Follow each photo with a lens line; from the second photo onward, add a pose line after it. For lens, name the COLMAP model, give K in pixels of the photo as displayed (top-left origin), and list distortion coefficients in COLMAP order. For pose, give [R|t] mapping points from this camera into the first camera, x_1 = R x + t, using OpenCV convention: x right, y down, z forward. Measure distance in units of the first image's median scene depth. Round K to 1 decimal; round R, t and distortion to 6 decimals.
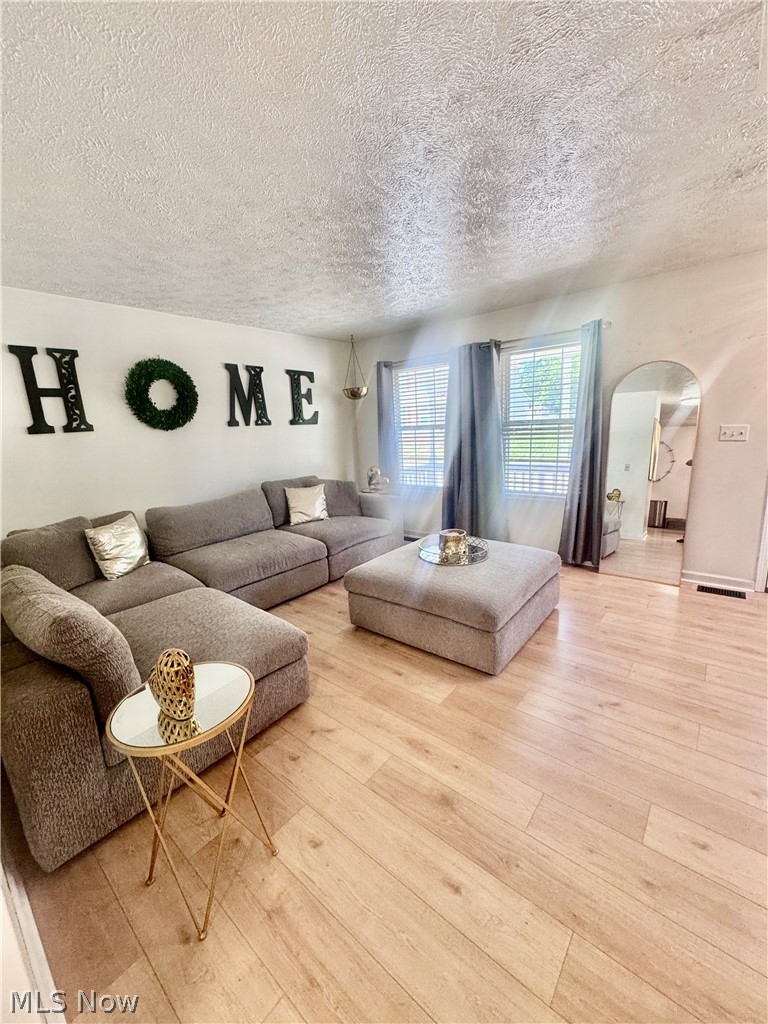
lens RADIAL K [[410.3, 0, 384.4], [0, 410.3, 513.3], [0, 0, 1]] dist [-0.002367, -0.000316]
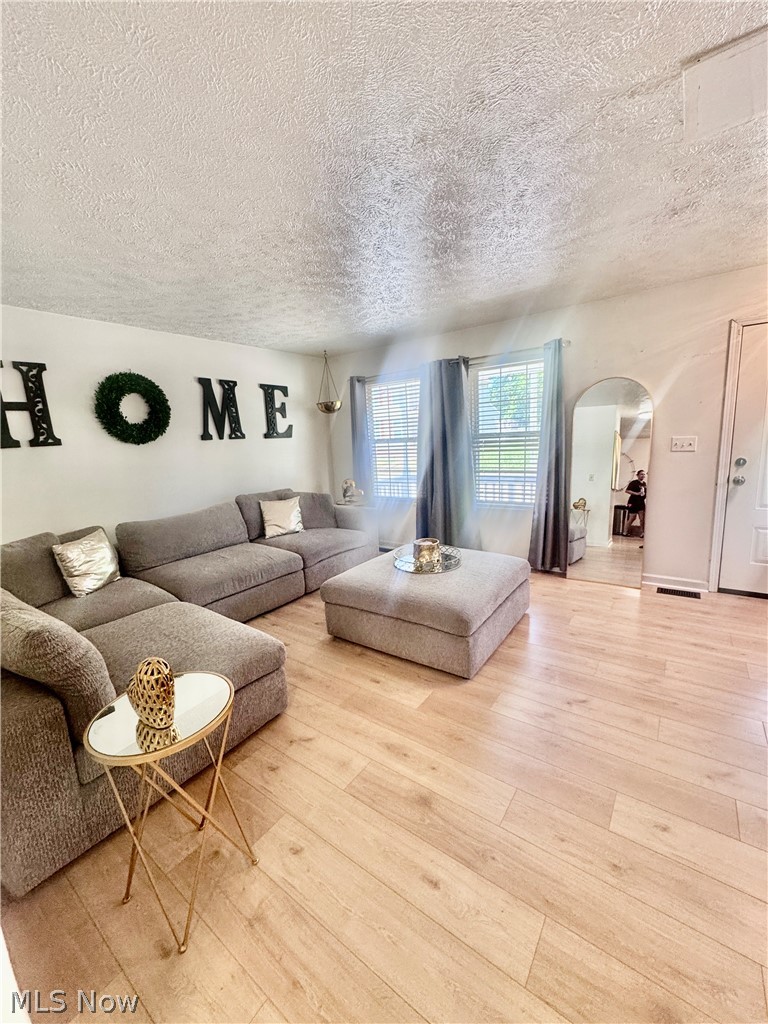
lens RADIAL K [[410.3, 0, 384.4], [0, 410.3, 513.3], [0, 0, 1]] dist [-0.002367, -0.000316]
pose [[0.998045, -0.014970, 0.060686, -0.000245], [0.016863, 0.999383, -0.030814, 0.006796], [-0.060187, 0.031777, 0.997681, -0.024601]]
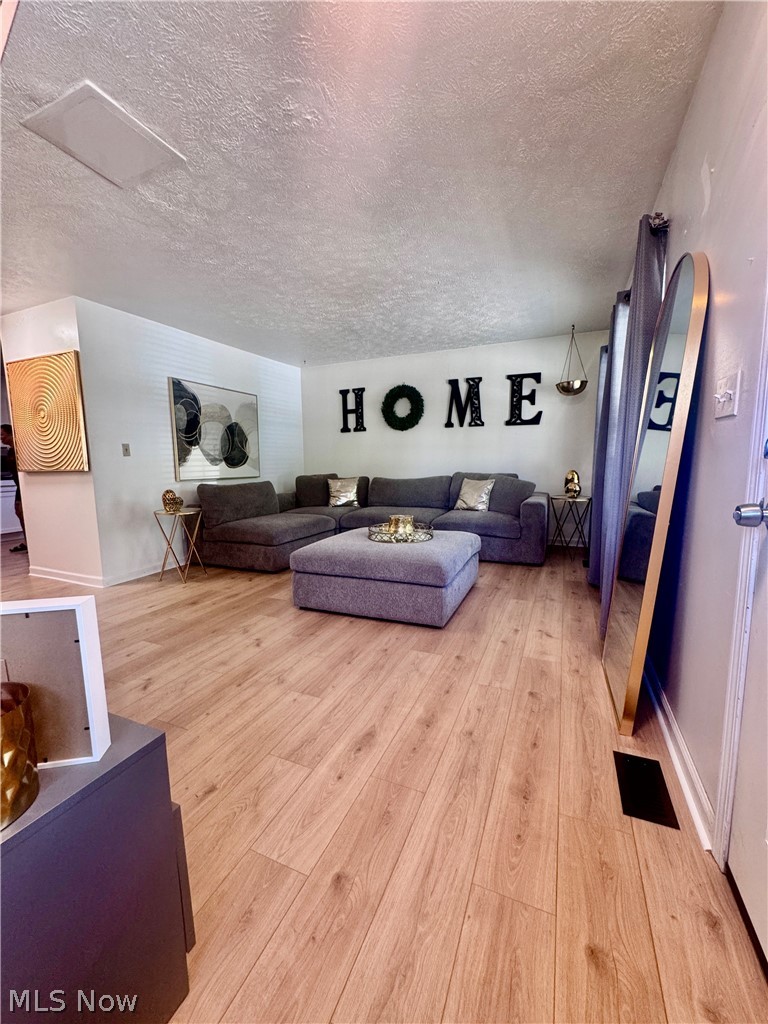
lens RADIAL K [[410.3, 0, 383.1], [0, 410.3, 512.7], [0, 0, 1]] dist [-0.002367, -0.000316]
pose [[0.274635, 0.166300, -0.947059, 1.352476], [-0.200844, 0.973126, 0.112635, -0.085360], [0.940339, 0.159277, 0.300655, 0.726781]]
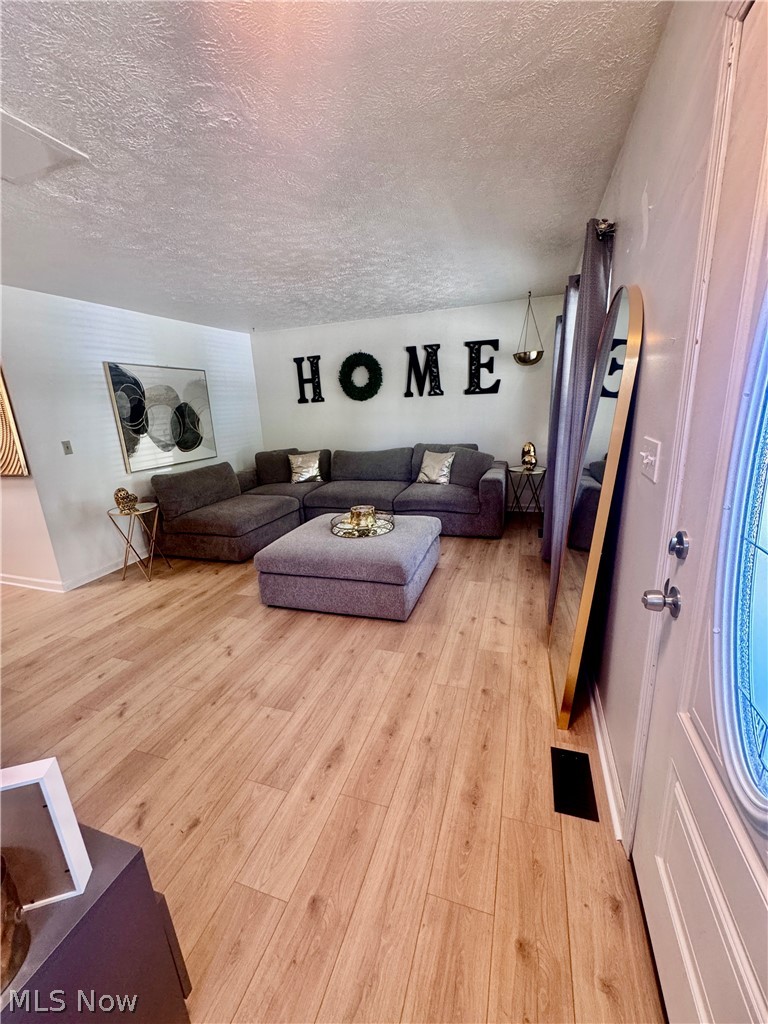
lens RADIAL K [[410.3, 0, 383.4], [0, 410.3, 512.9], [0, 0, 1]] dist [-0.002367, -0.000316]
pose [[0.356471, 0.272538, -0.893673, 1.345021], [-0.162149, 0.960041, 0.228099, -0.229265], [0.920128, 0.063597, 0.386418, 0.727629]]
